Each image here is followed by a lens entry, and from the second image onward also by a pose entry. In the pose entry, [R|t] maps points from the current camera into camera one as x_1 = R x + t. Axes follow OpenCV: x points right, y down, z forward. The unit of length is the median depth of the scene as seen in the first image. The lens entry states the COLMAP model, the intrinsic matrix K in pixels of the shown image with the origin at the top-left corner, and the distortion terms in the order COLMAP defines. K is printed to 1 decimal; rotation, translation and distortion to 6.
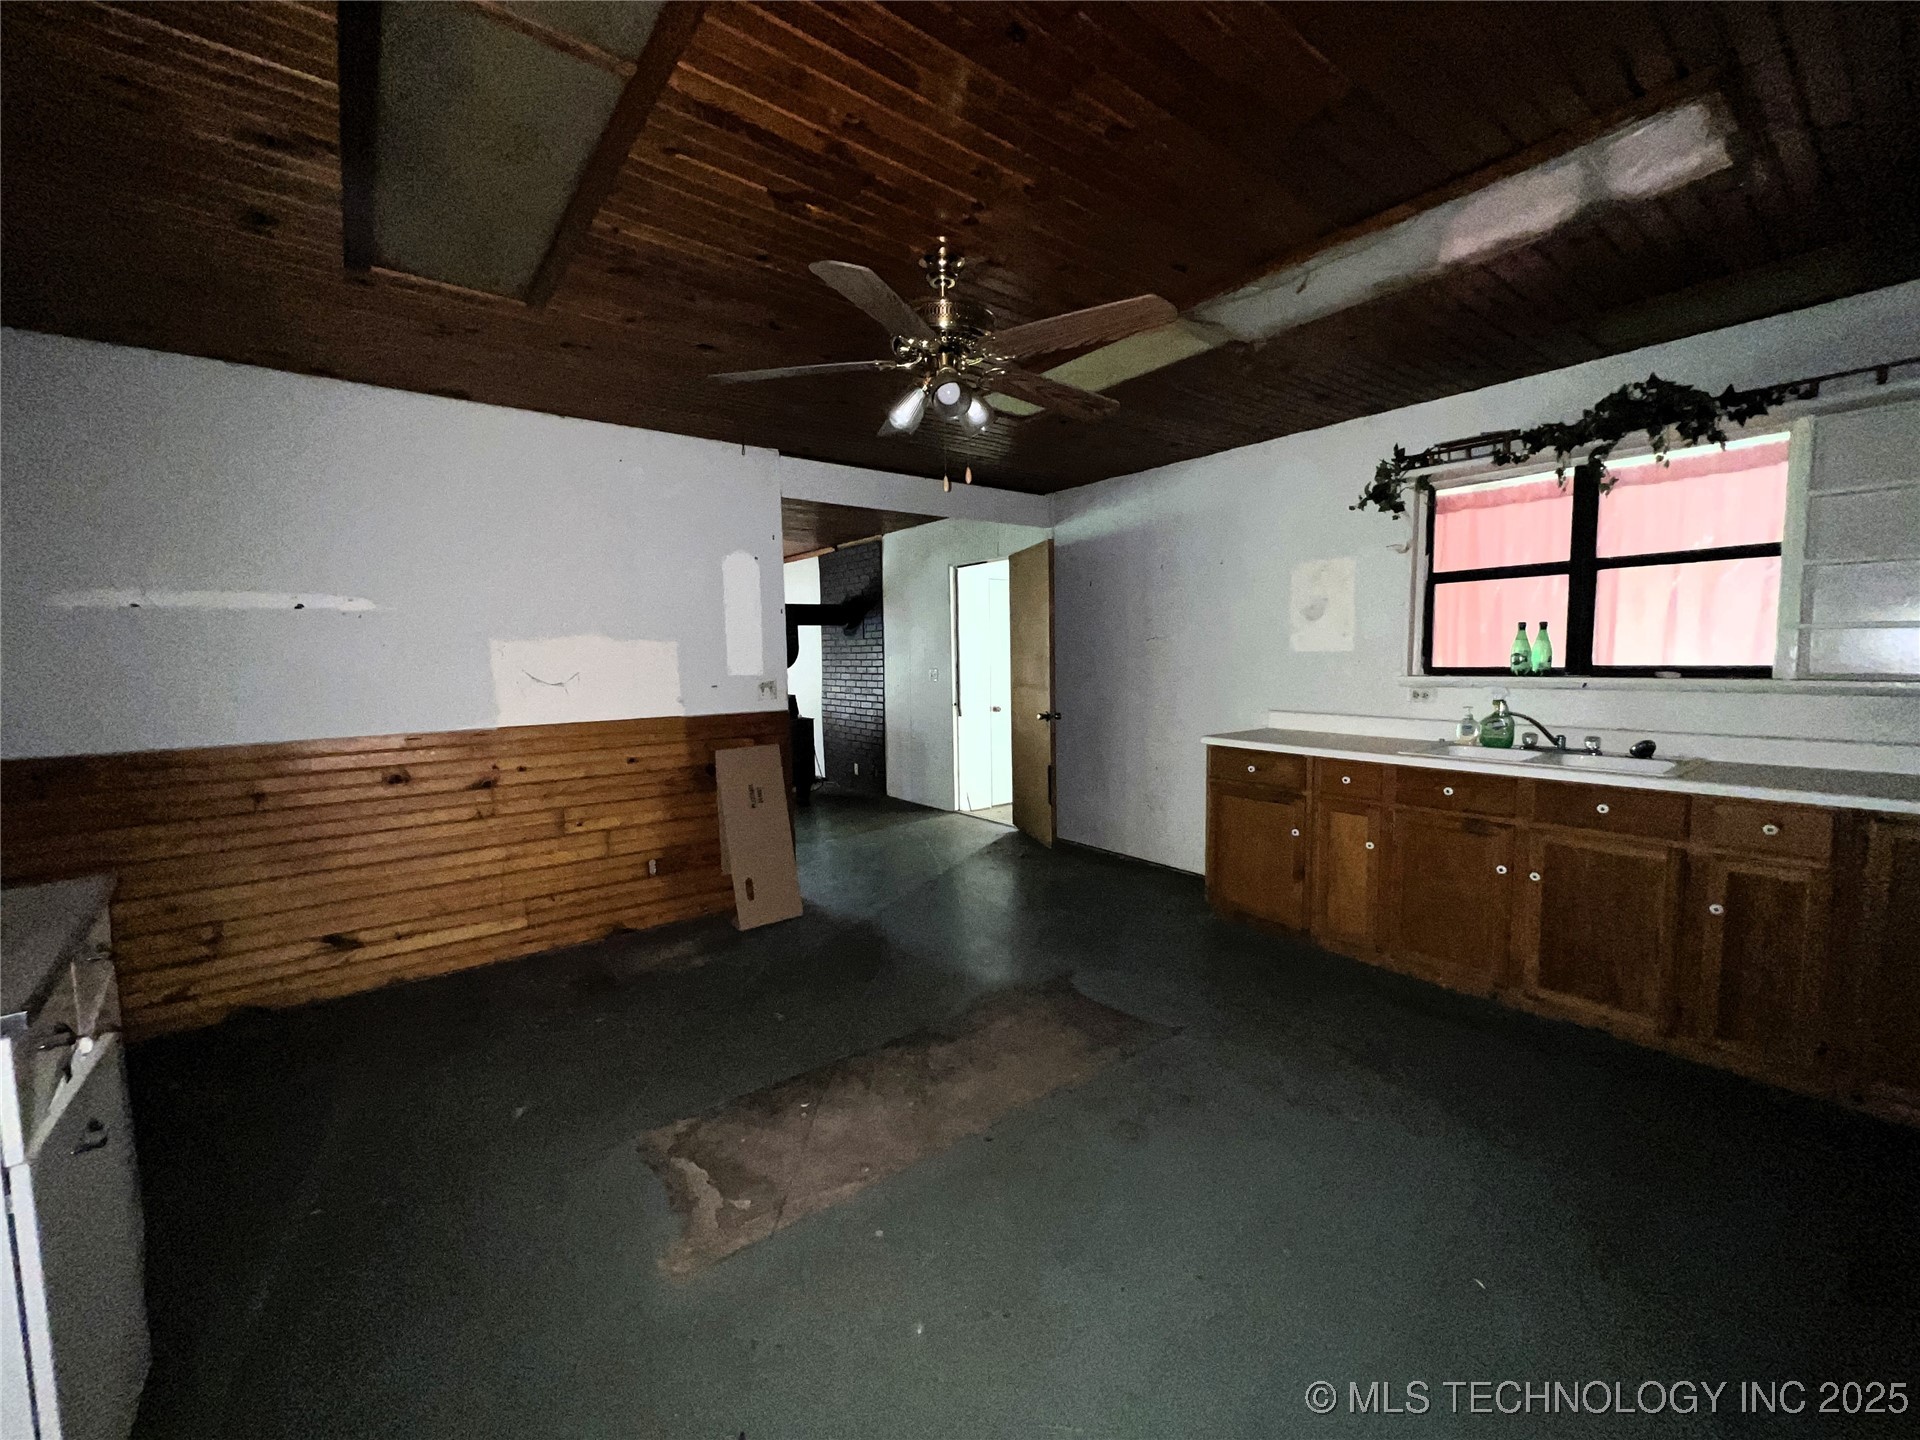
lens RADIAL K [[773.8, 0, 960.7], [0, 773.8, 720.8], [0, 0, 1]] dist [0.000211, -0.000298]
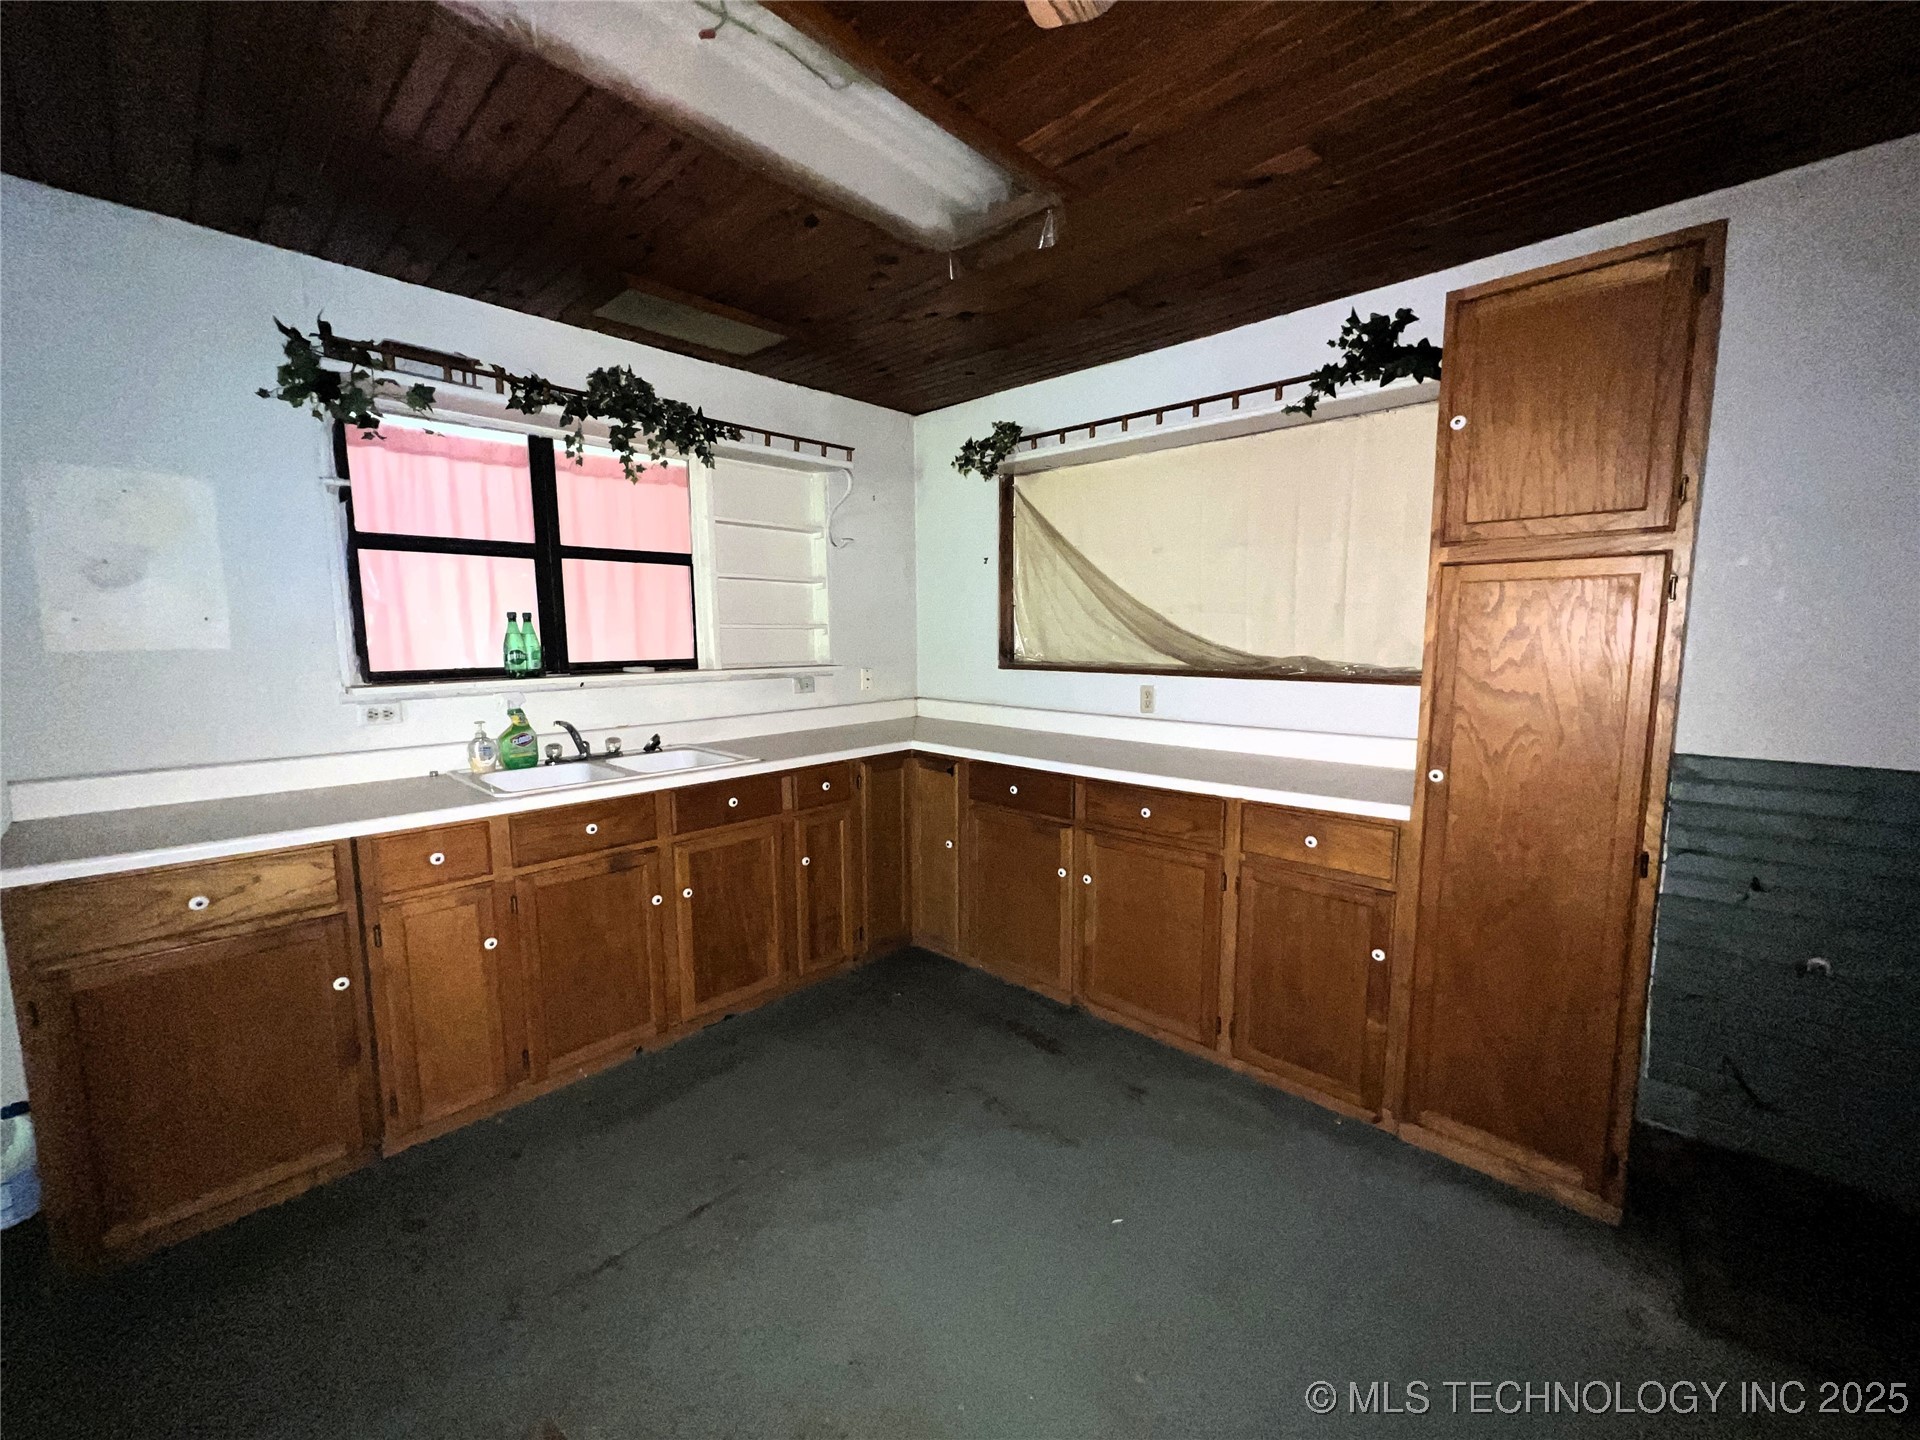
lens RADIAL K [[773.8, 0, 956.4], [0, 773.8, 720.0], [0, 0, 1]] dist [0.000211, -0.000298]
pose [[-0.151145, -0.093537, 0.984076, -0.158184], [0.096018, 0.989416, 0.108792, -0.059432], [-0.983837, 0.110932, -0.140564, 0.675778]]
